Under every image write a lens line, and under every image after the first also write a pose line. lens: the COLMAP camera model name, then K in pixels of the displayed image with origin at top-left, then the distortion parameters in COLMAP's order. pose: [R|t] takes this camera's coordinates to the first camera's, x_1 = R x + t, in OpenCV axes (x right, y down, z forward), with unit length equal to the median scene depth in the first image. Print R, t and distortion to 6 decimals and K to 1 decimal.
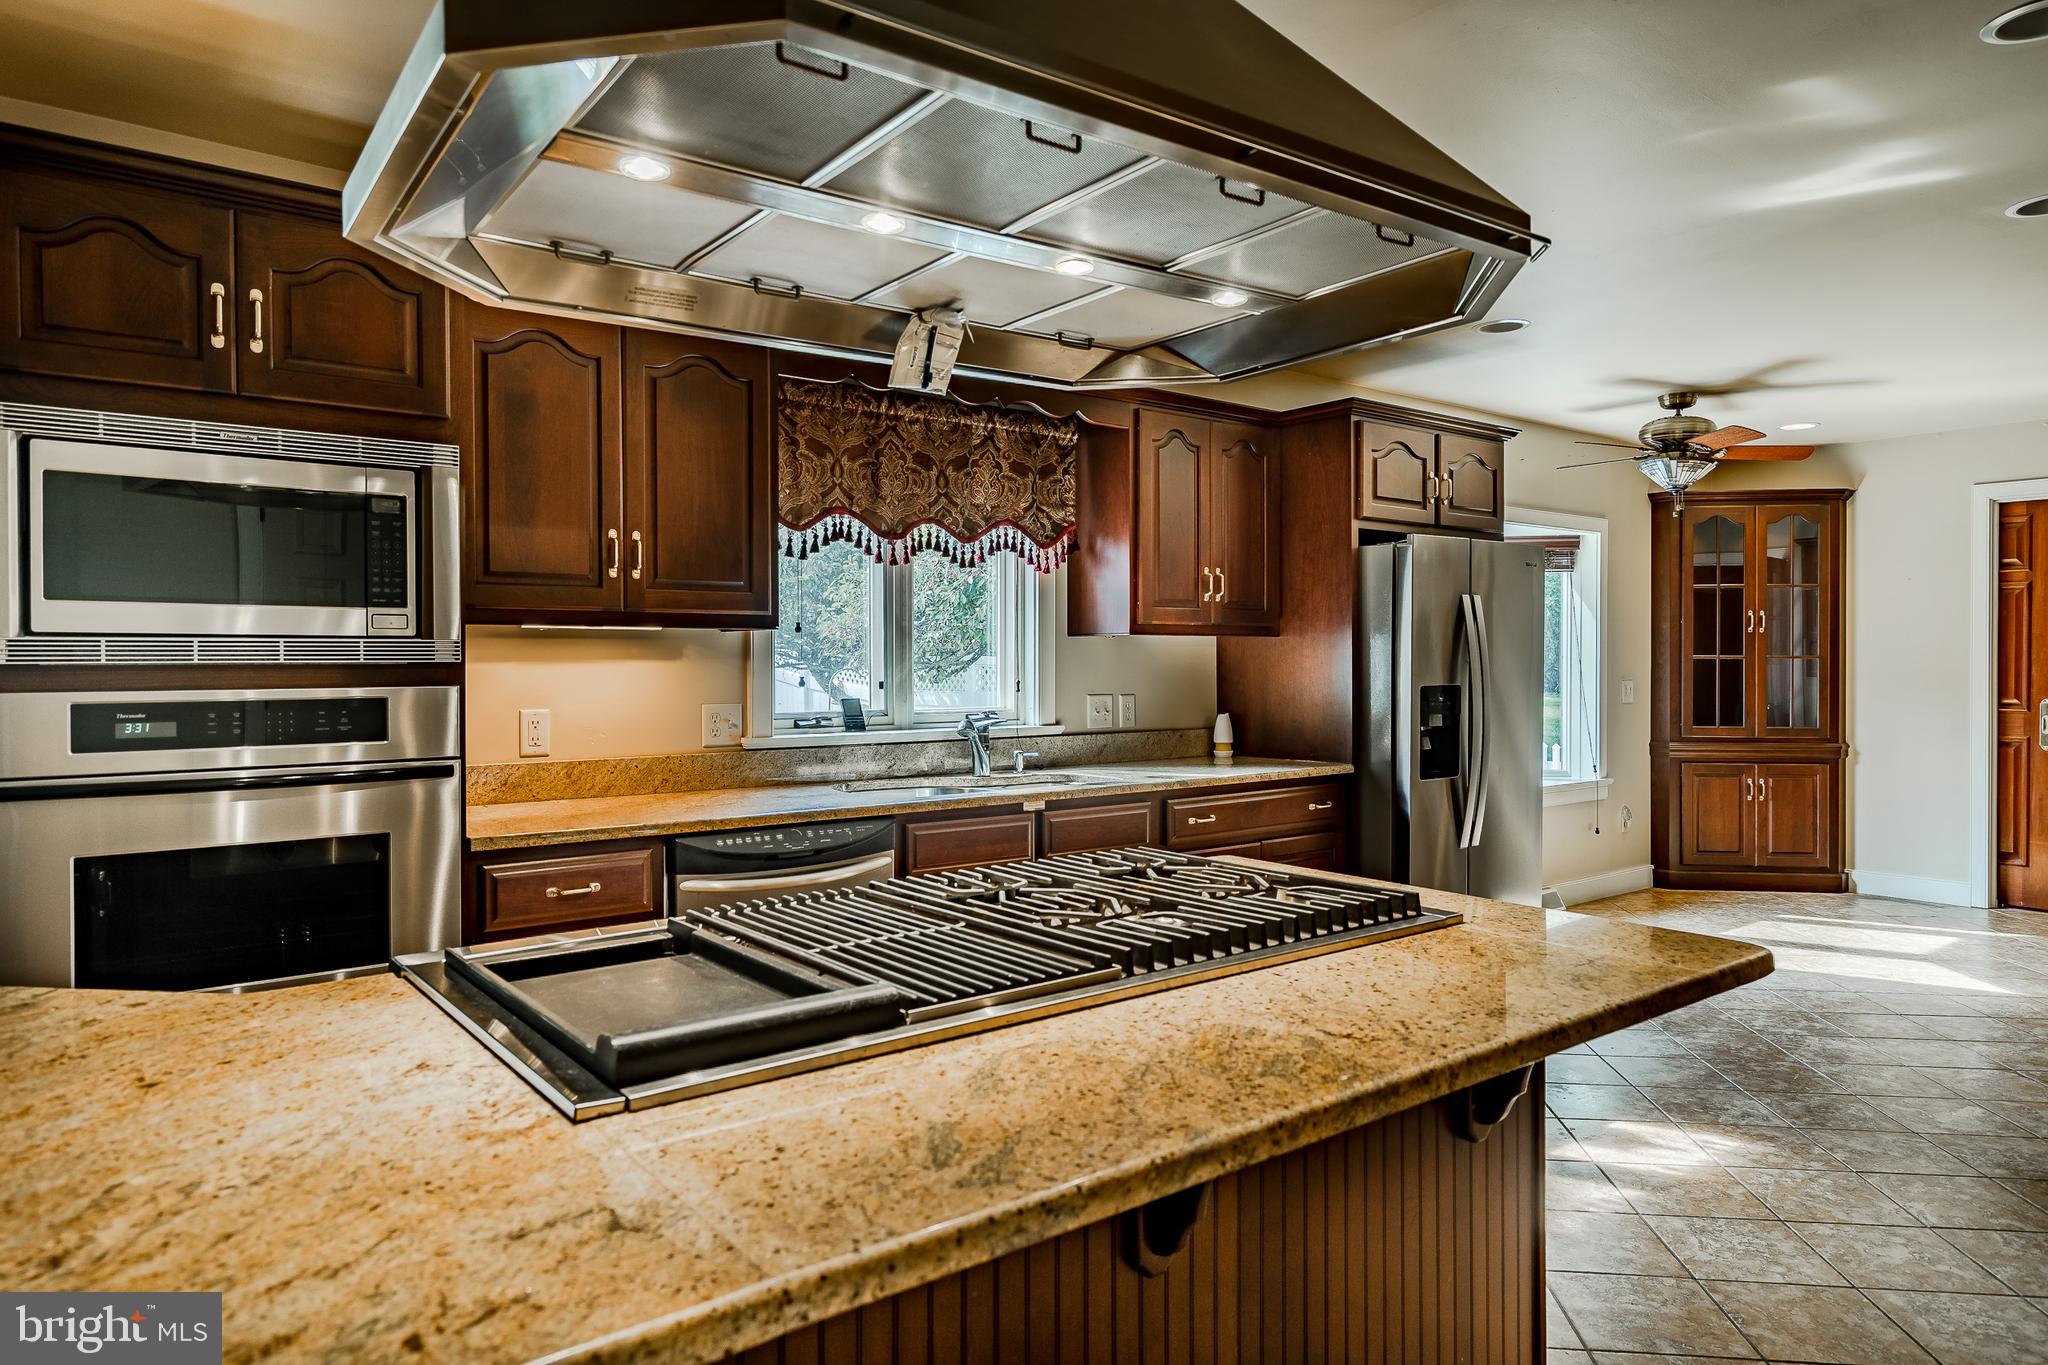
lens RADIAL K [[1295.7, 0, 1031.3], [0, 1295.7, 673.3], [0, 0, 1]] dist [0.003830, 0.000085]
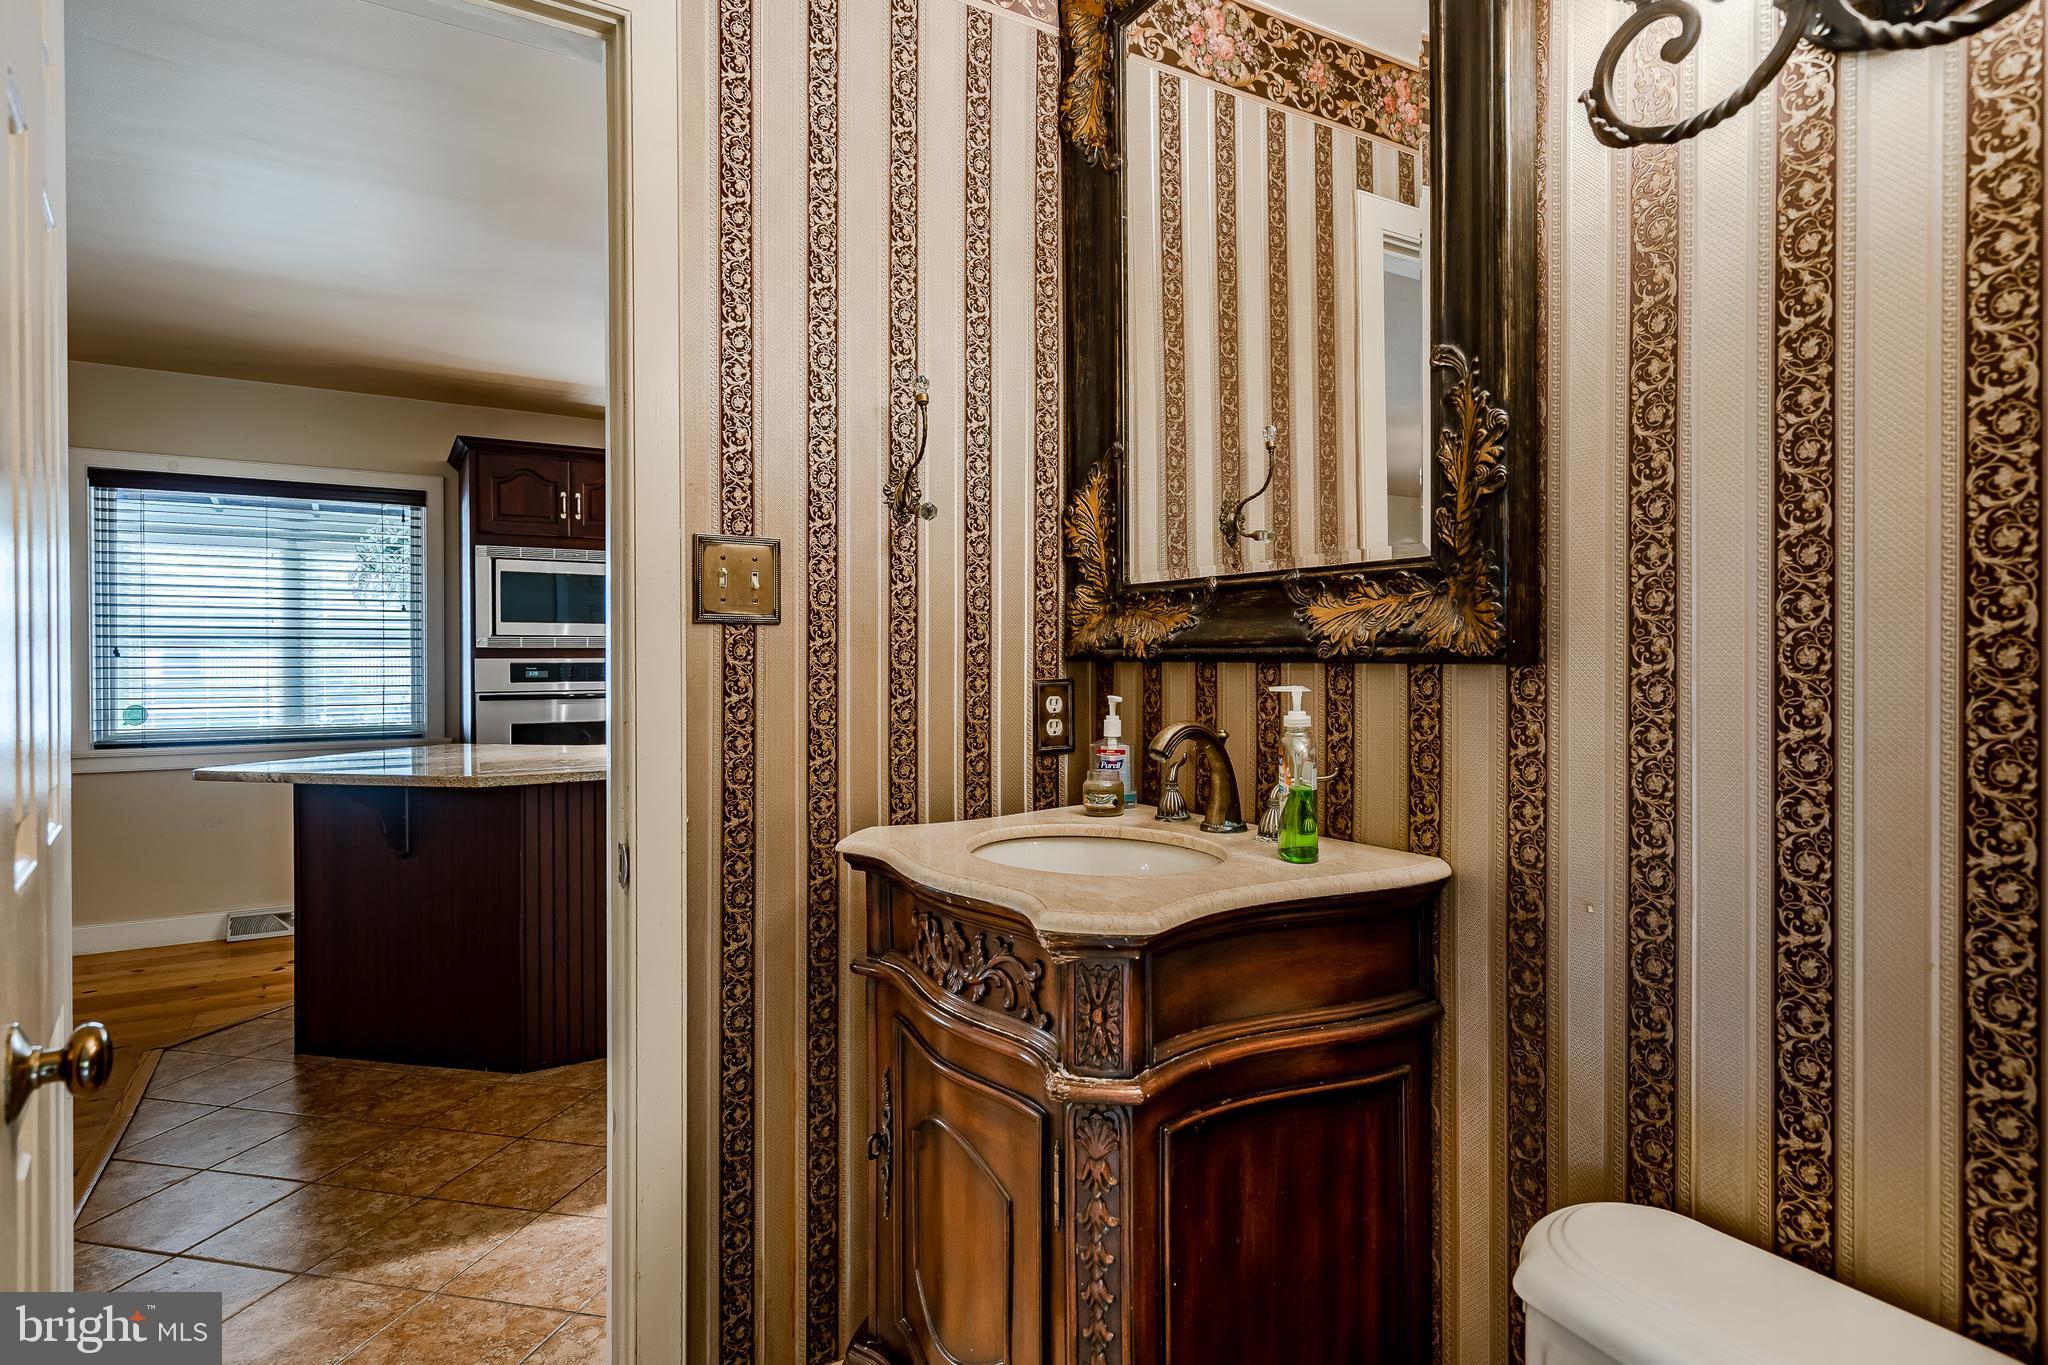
lens RADIAL K [[1121.6, 0, 1021.9], [0, 1121.6, 665.6], [0, 0, 1]] dist [0.033685, 0.000433]
pose [[0.991410, -0.002317, -0.130768, 0.297963], [0.001382, 0.999973, -0.007235, 0.025281], [0.130781, 0.006992, 0.991387, -0.583735]]
